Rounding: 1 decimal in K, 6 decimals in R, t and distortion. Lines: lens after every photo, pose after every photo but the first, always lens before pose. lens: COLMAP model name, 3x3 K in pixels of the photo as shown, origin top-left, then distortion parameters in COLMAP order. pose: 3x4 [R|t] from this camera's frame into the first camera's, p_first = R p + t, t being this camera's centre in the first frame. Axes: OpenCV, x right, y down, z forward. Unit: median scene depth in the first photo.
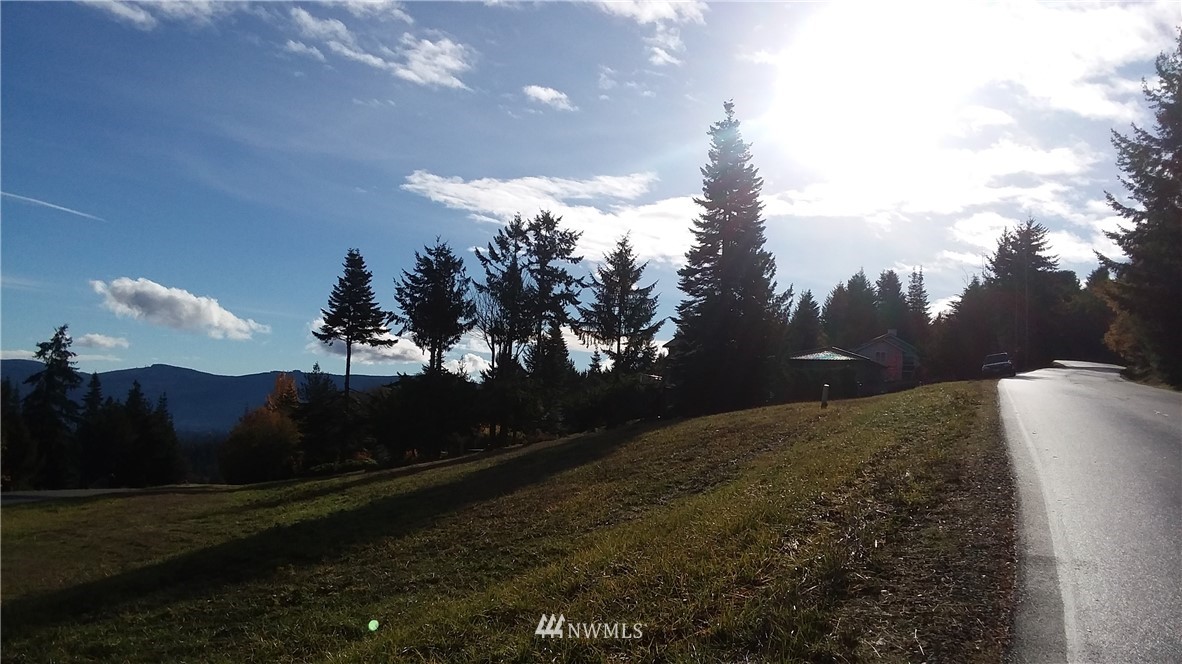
lens RADIAL K [[957.8, 0, 623.7], [0, 957.8, 352.4], [0, 0, 1]] dist [0.119647, -0.188537]
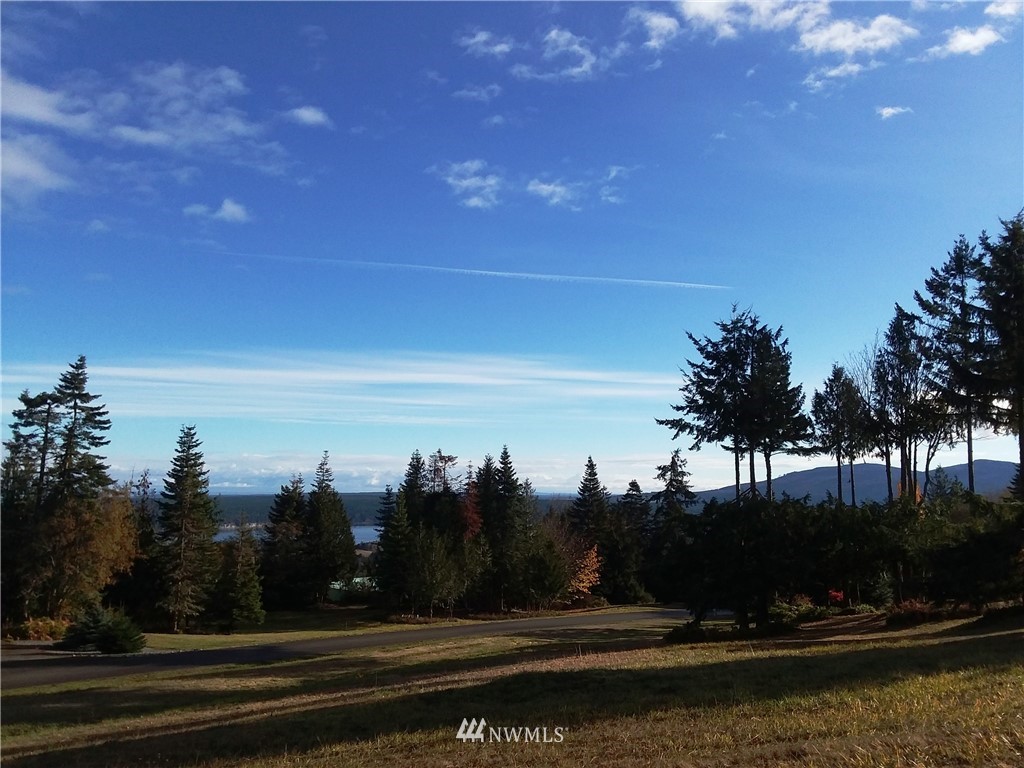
lens RADIAL K [[823.7, 0, 533.1], [0, 823.7, 407.3], [0, 0, 1]] dist [0.115927, -0.168594]
pose [[0.575004, -0.121289, -0.809111, 0.198340], [0.079337, 0.992556, -0.092406, -0.000836], [0.814295, -0.011058, 0.580346, 0.510700]]
